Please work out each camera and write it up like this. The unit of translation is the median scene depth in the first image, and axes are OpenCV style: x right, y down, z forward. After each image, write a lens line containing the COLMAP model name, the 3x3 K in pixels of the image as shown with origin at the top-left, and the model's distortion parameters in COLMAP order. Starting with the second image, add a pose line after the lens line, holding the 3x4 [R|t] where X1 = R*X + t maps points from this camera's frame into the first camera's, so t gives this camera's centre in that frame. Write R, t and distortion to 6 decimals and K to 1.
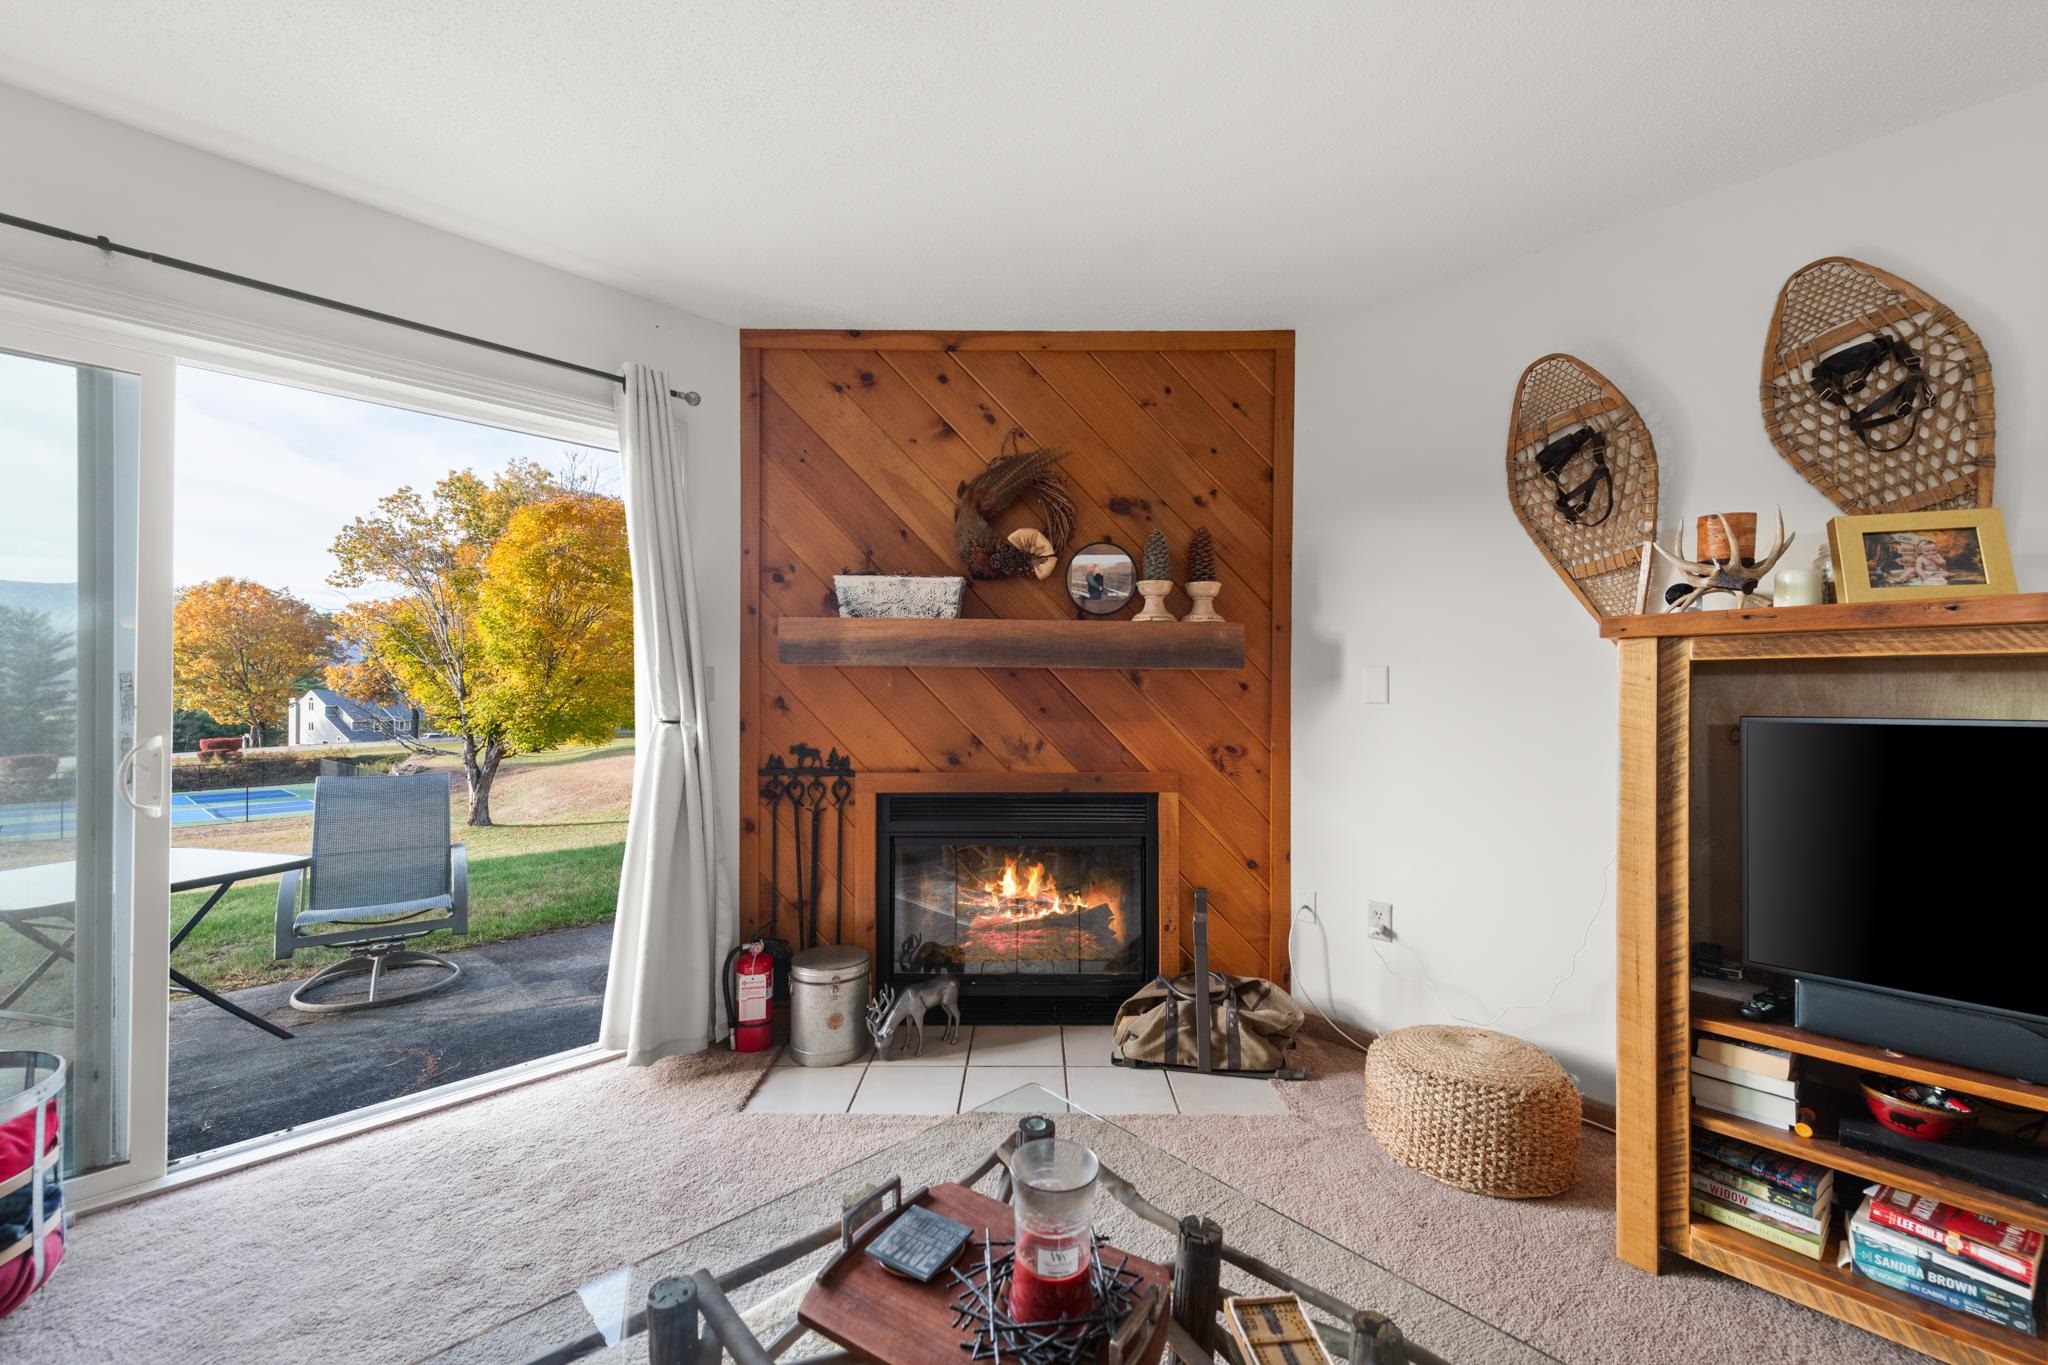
lens RADIAL K [[818.6, 0, 1034.4], [0, 818.6, 694.5], [0, 0, 1]] dist [0.001975, 0.000342]
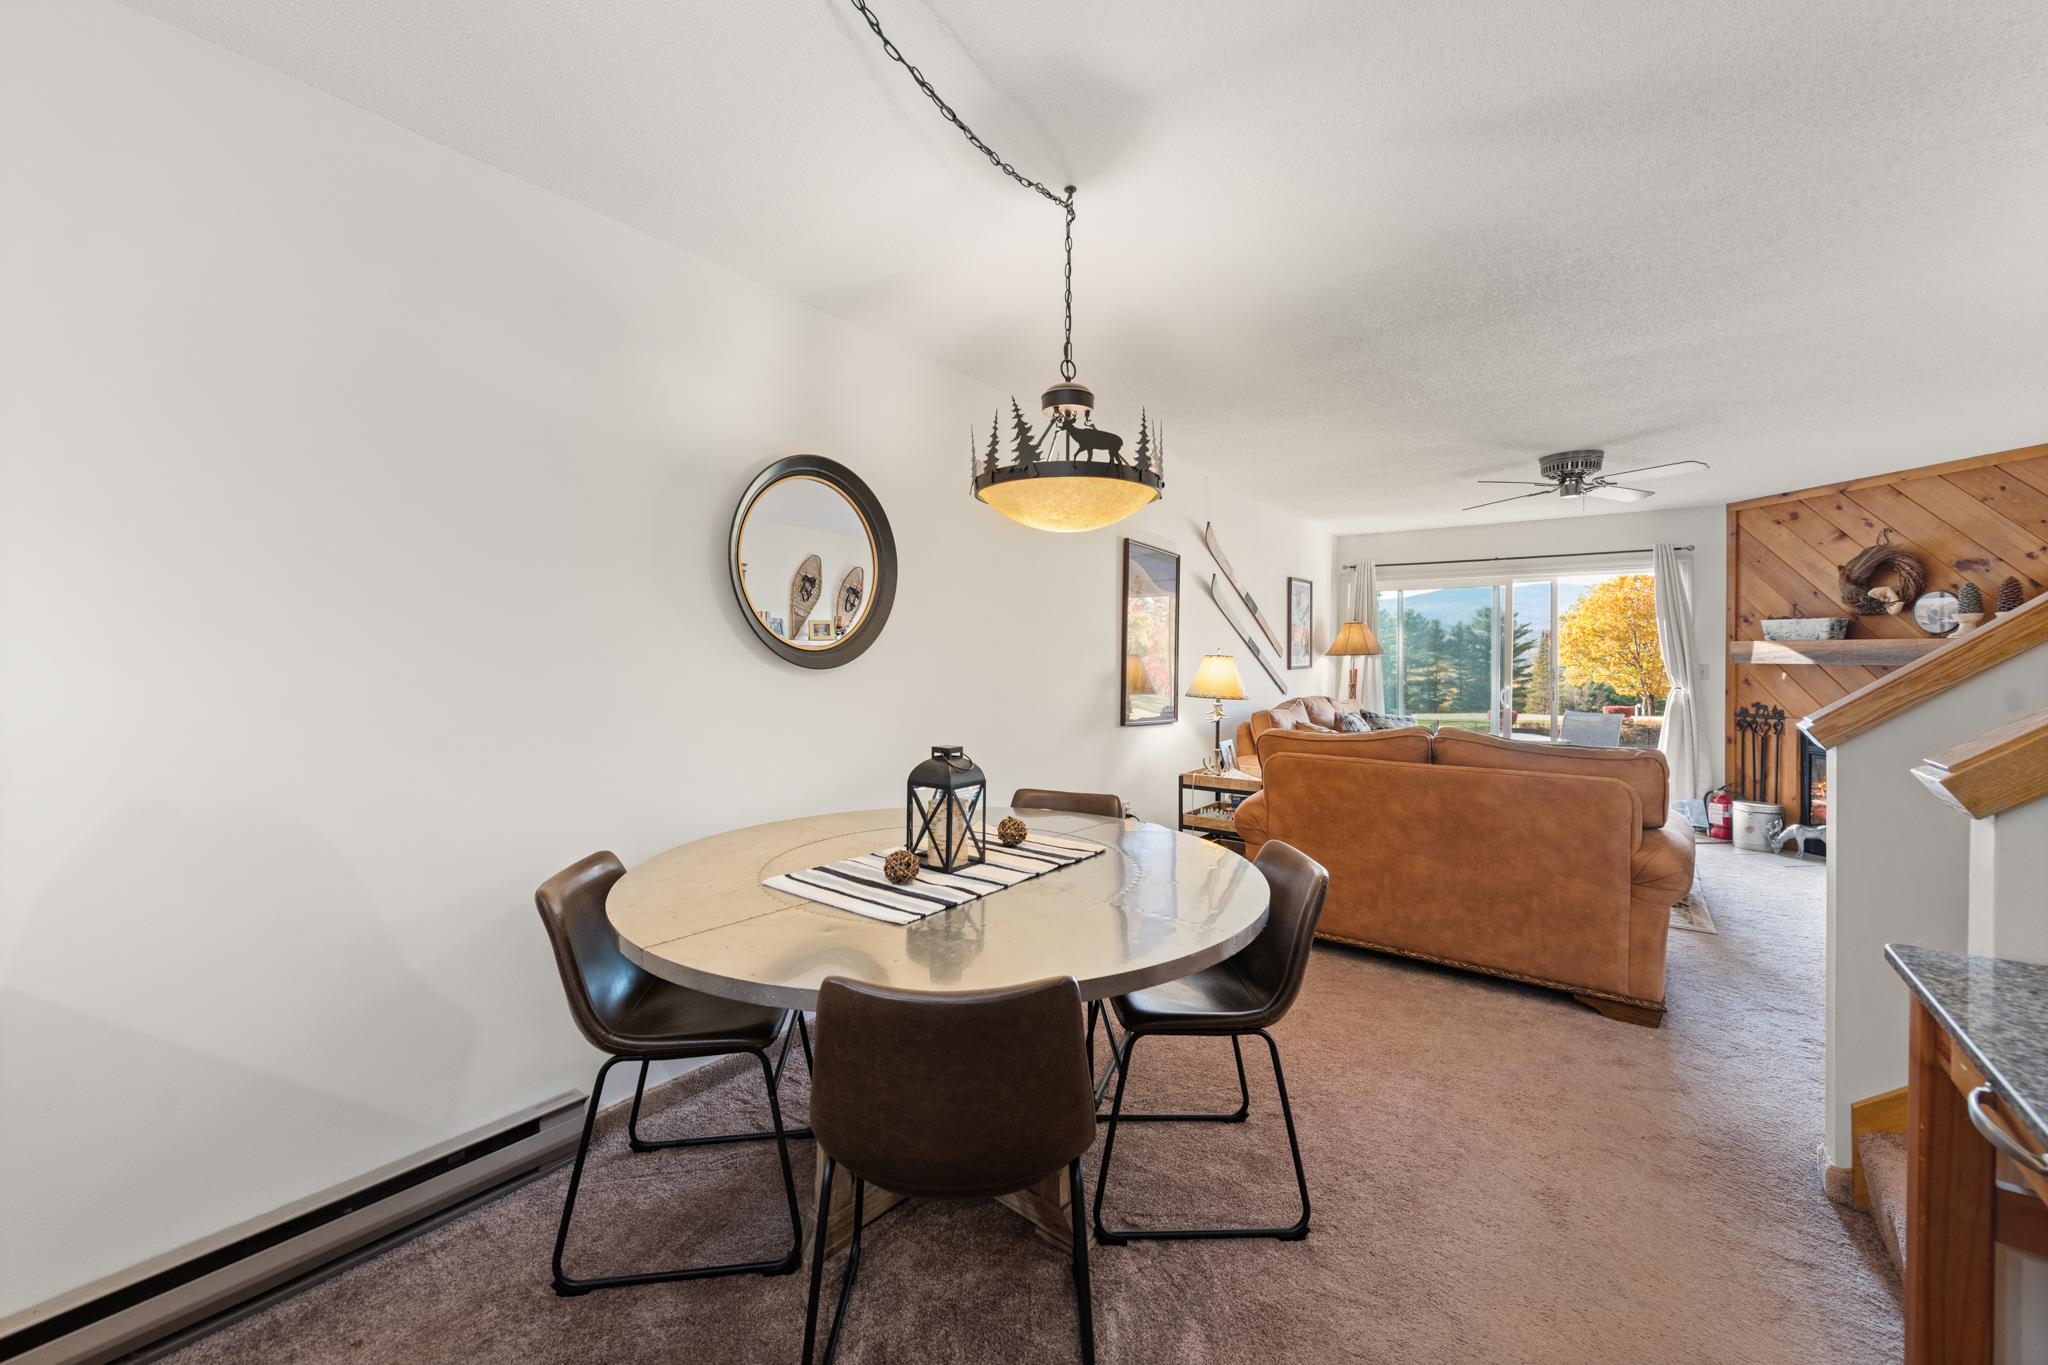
lens RADIAL K [[818.6, 0, 1026.9], [0, 818.6, 664.8], [0, 0, 1]] dist [0.001975, 0.000342]
pose [[0.156503, 0.001735, -0.987676, 1.426701], [-0.008551, 0.999963, 0.000402, -0.017004], [0.987641, 0.008382, 0.156512, -1.092175]]
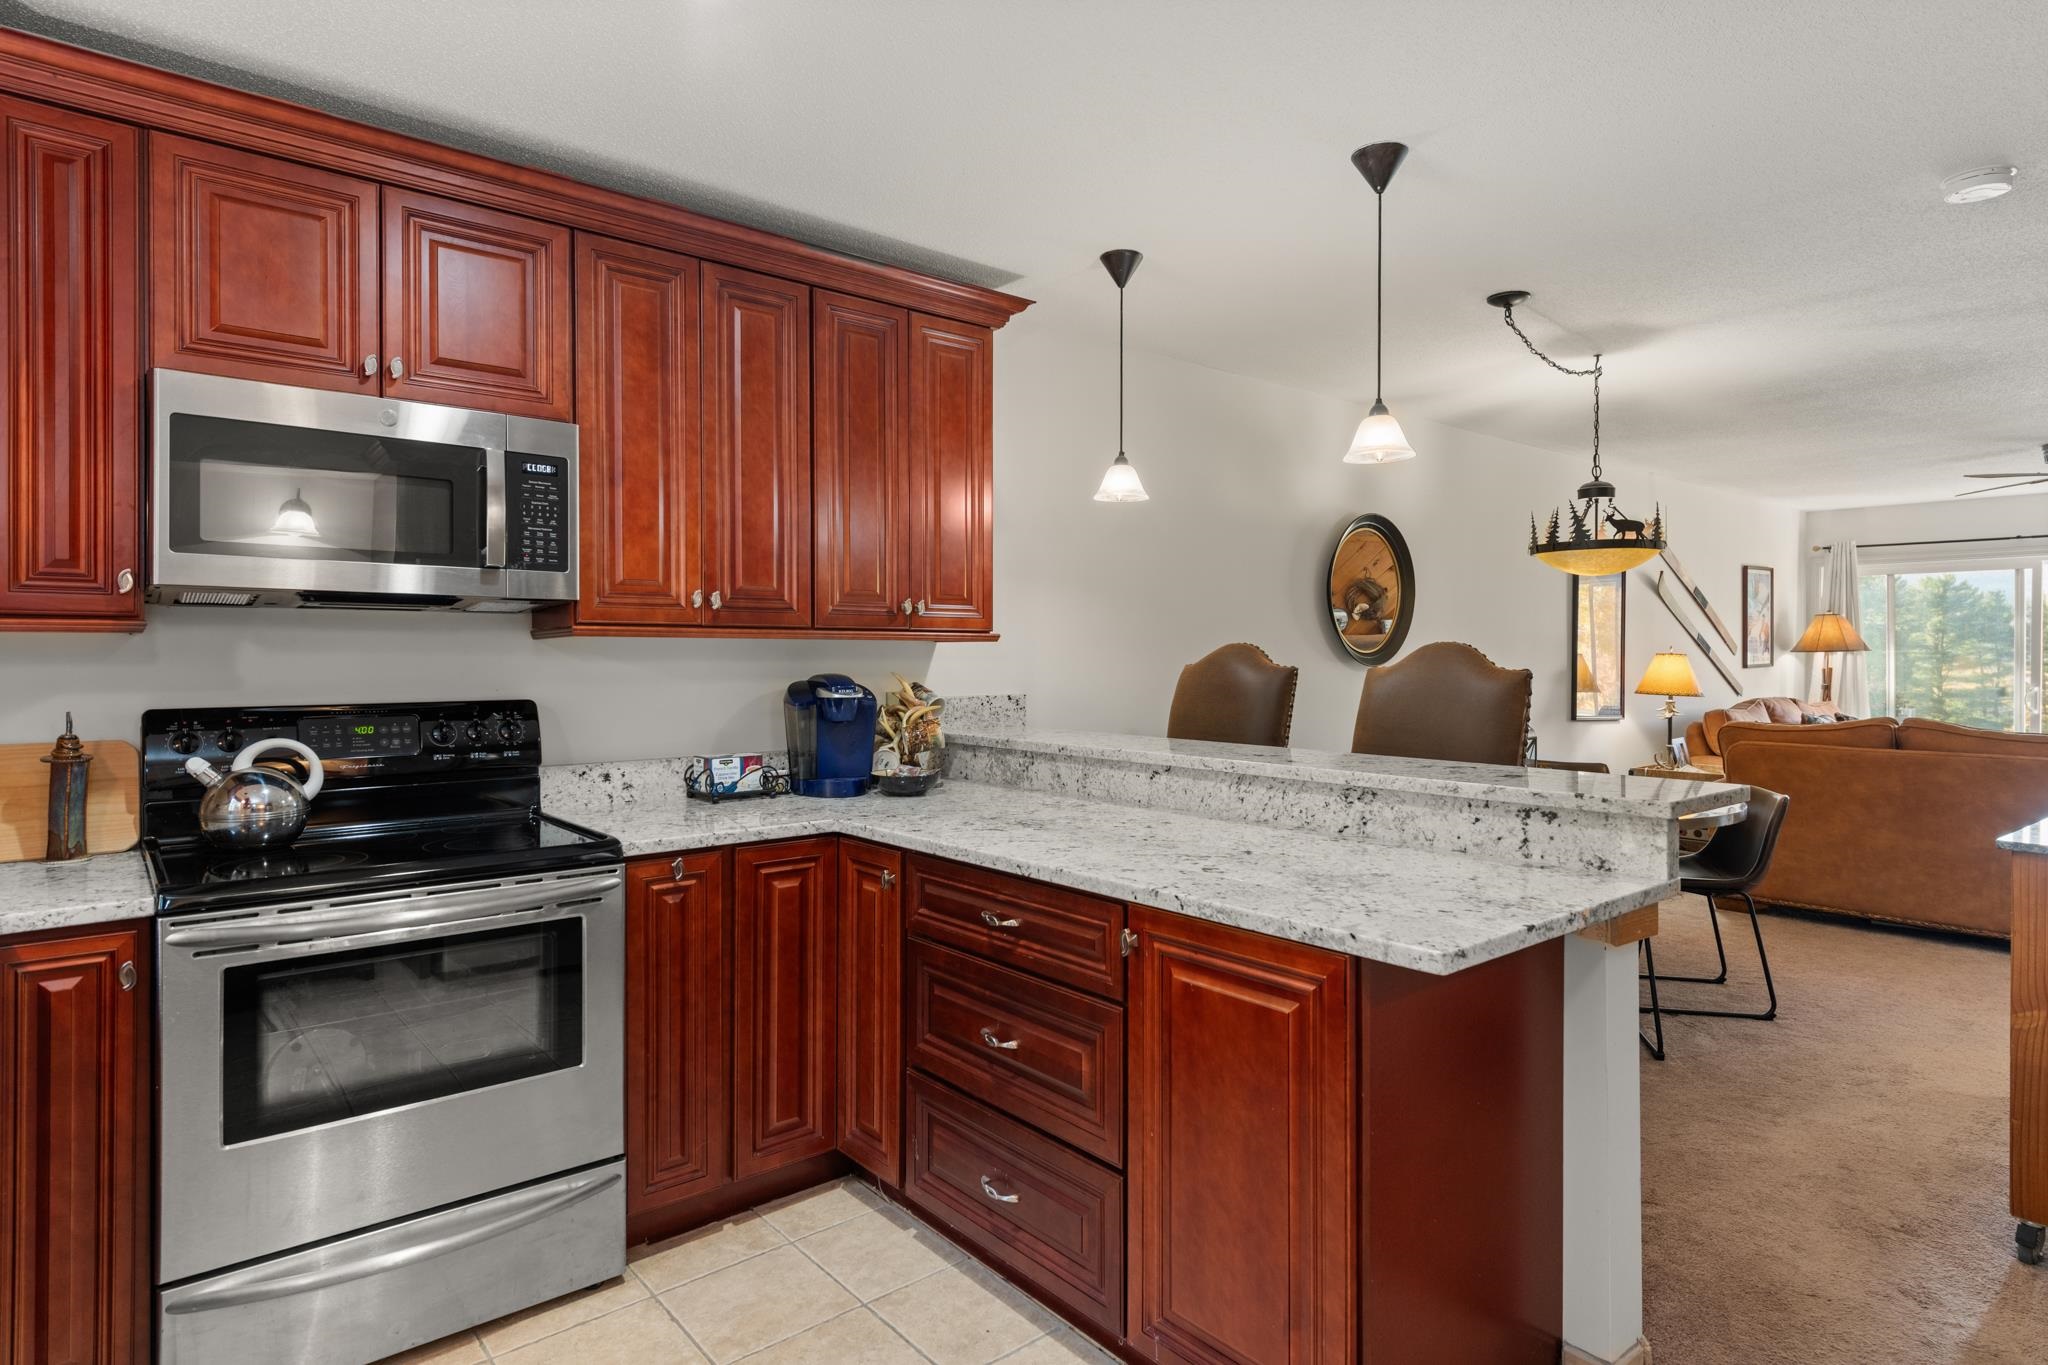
lens RADIAL K [[1172.1, 0, 1018.8], [0, 1172.1, 661.5], [0, 0, 1]] dist [0.007190, 0.000061]
pose [[-0.077698, -0.003332, -0.996971, 4.949556], [-0.004813, 0.999984, -0.002967, 0.012626], [0.996965, 0.004568, -0.077713, -2.992370]]
